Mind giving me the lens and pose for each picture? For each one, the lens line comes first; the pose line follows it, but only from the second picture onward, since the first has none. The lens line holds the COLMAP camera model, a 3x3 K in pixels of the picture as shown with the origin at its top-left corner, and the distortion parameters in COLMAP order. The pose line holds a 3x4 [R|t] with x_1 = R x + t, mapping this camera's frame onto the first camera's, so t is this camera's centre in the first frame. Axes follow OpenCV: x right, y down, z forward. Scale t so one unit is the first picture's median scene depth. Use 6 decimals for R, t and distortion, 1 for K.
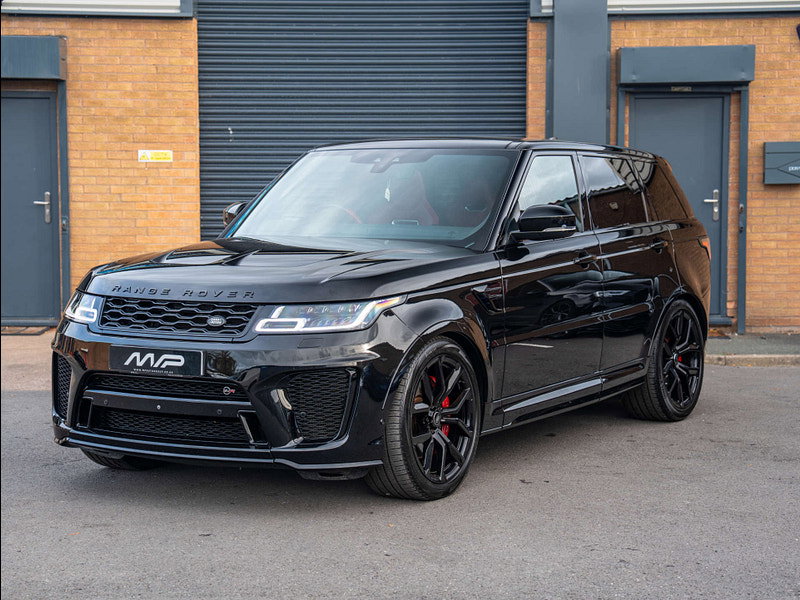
lens RADIAL K [[1611.6, 0, 400.0], [0, 1611.6, 300.0], [0, 0, 1]] dist [0.112633, 0.329320]
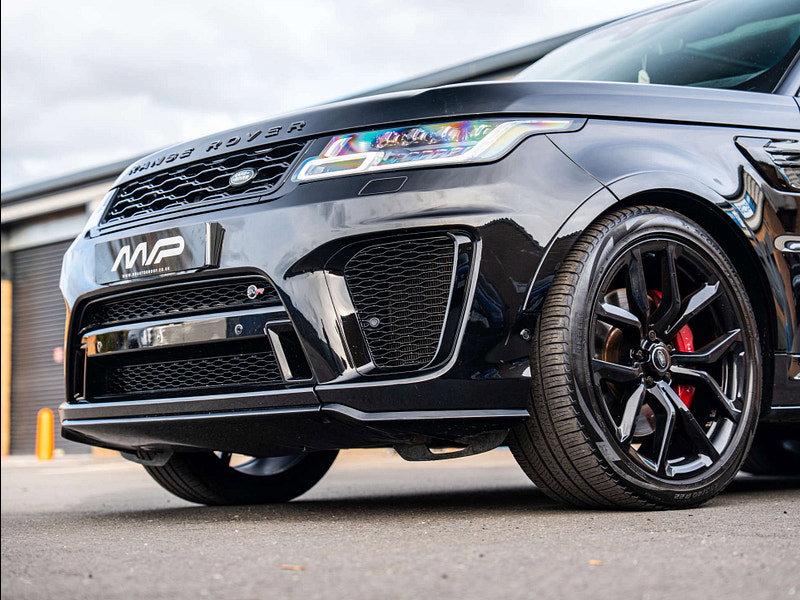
lens RADIAL K [[1611.6, 0, 400.0], [0, 1611.6, 300.0], [0, 0, 1]] dist [0.112633, 0.329320]
pose [[0.952914, -0.050612, -0.298989, 0.848422], [0.004688, 0.988314, -0.152358, 1.134860], [0.303206, 0.143782, 0.942015, 3.871073]]
